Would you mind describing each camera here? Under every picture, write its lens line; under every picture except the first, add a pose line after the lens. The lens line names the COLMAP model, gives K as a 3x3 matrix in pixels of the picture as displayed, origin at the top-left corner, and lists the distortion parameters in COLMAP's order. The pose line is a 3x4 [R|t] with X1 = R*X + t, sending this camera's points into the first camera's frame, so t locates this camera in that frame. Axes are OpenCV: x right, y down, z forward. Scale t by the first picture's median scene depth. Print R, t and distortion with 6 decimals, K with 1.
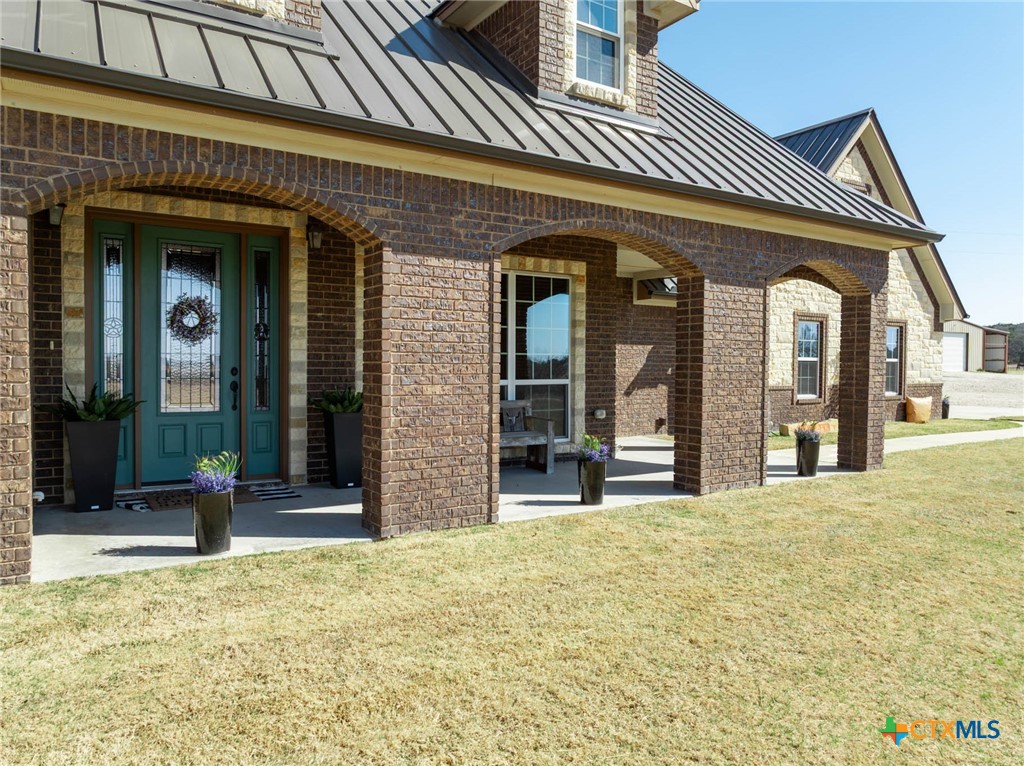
lens RADIAL K [[712.9, 0, 512.0], [0, 712.9, 383.0], [0, 0, 1]] dist [-0.007599, -0.002645]
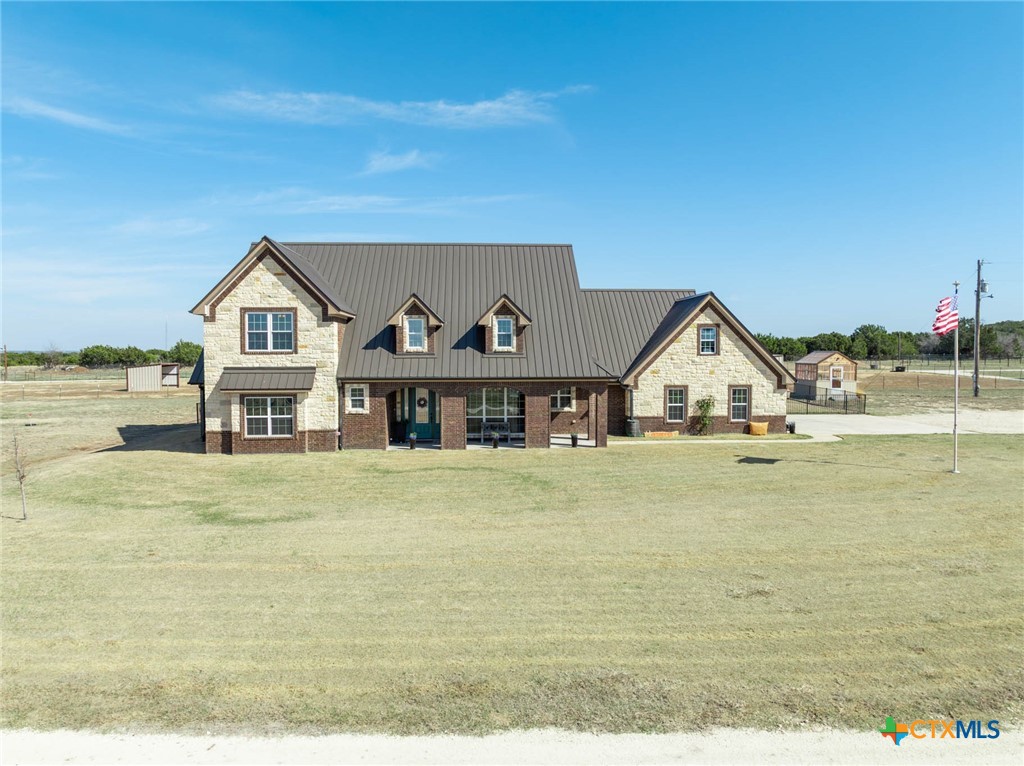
lens RADIAL K [[712.9, 0, 512.0], [0, 712.9, 383.0], [0, 0, 1]] dist [-0.007599, -0.002645]
pose [[0.882378, 0.007143, -0.470487, 2.034416], [-0.002866, 0.999948, 0.009806, -0.247232], [0.470532, -0.007304, 0.882353, -2.523223]]
